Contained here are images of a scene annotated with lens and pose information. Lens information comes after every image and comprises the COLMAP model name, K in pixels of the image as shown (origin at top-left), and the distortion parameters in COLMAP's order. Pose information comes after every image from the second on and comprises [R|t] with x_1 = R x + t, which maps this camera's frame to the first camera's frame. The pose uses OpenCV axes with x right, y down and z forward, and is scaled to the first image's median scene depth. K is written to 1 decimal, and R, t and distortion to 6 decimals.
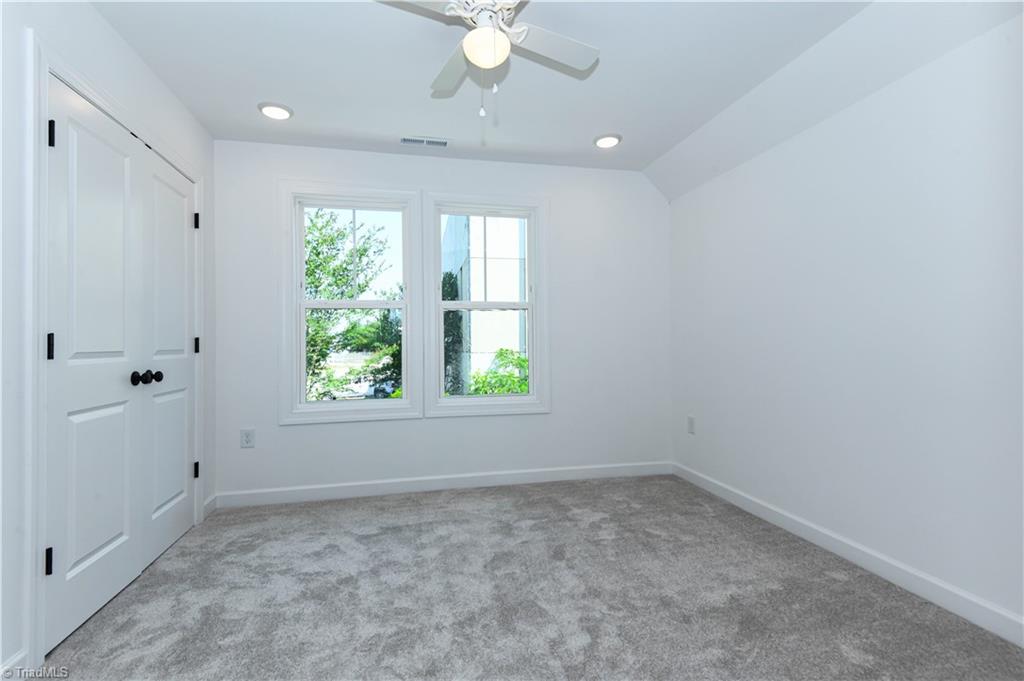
lens RADIAL K [[469.9, 0, 511.7], [0, 469.9, 339.6], [0, 0, 1]] dist [-0.001507, -0.000102]
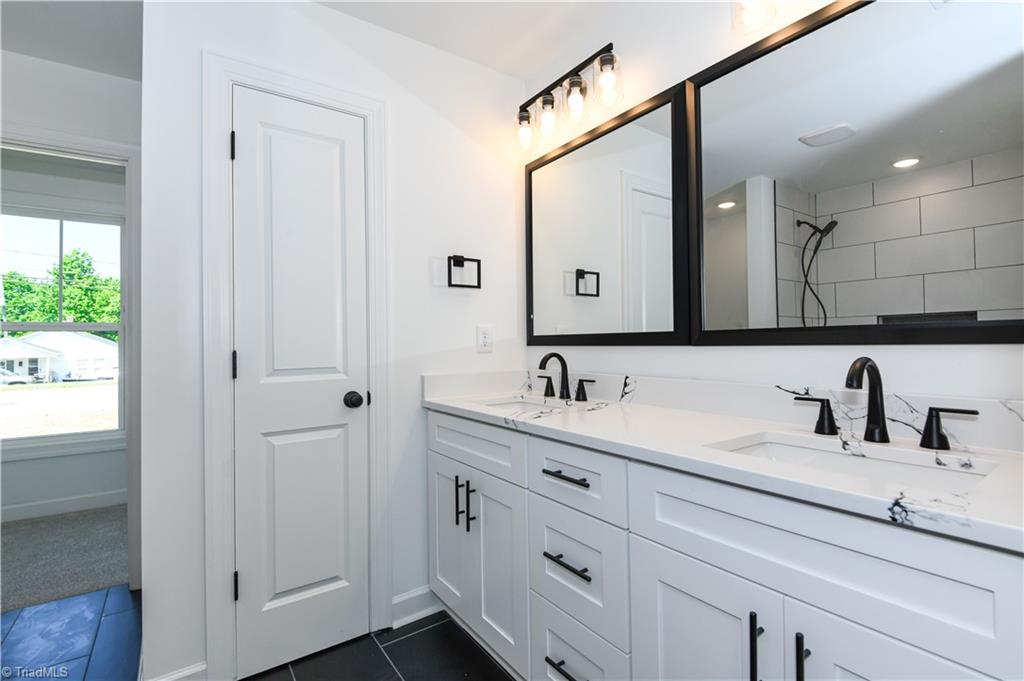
lens RADIAL K [[469.9, 0, 510.0], [0, 469.9, 339.6], [0, 0, 1]] dist [-0.001507, -0.000102]
pose [[0.368965, -0.005606, -0.929426, 0.107493], [0.008174, 0.999963, -0.002786, -0.023552], [0.929407, -0.006569, 0.368997, 1.082705]]
